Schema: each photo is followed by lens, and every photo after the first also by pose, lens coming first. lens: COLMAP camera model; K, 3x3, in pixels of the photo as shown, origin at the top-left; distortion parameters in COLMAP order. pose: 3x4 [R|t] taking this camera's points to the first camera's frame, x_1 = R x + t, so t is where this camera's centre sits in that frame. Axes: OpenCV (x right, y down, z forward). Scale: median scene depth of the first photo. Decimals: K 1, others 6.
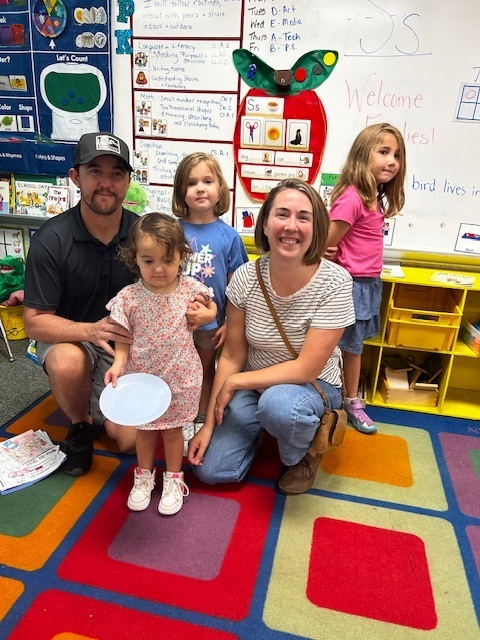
lens RADIAL K [[479.7, 0, 240.6], [0, 479.7, 320.6], [0, 0, 1]] dist [0.014645, -0.027072]
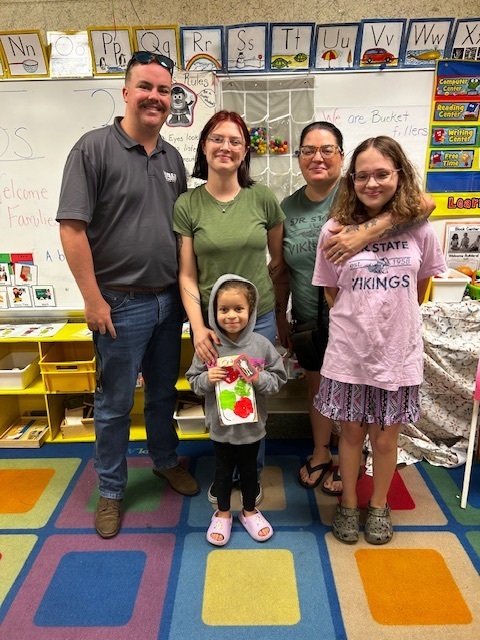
lens RADIAL K [[479.7, 0, 238.2], [0, 479.7, 320.3], [0, 0, 1]] dist [0.014645, -0.027072]
pose [[0.974741, -0.123141, 0.186321, 0.590630], [0.129930, 0.991217, -0.024630, -0.038495], [-0.181651, 0.048217, 0.982180, -0.290911]]
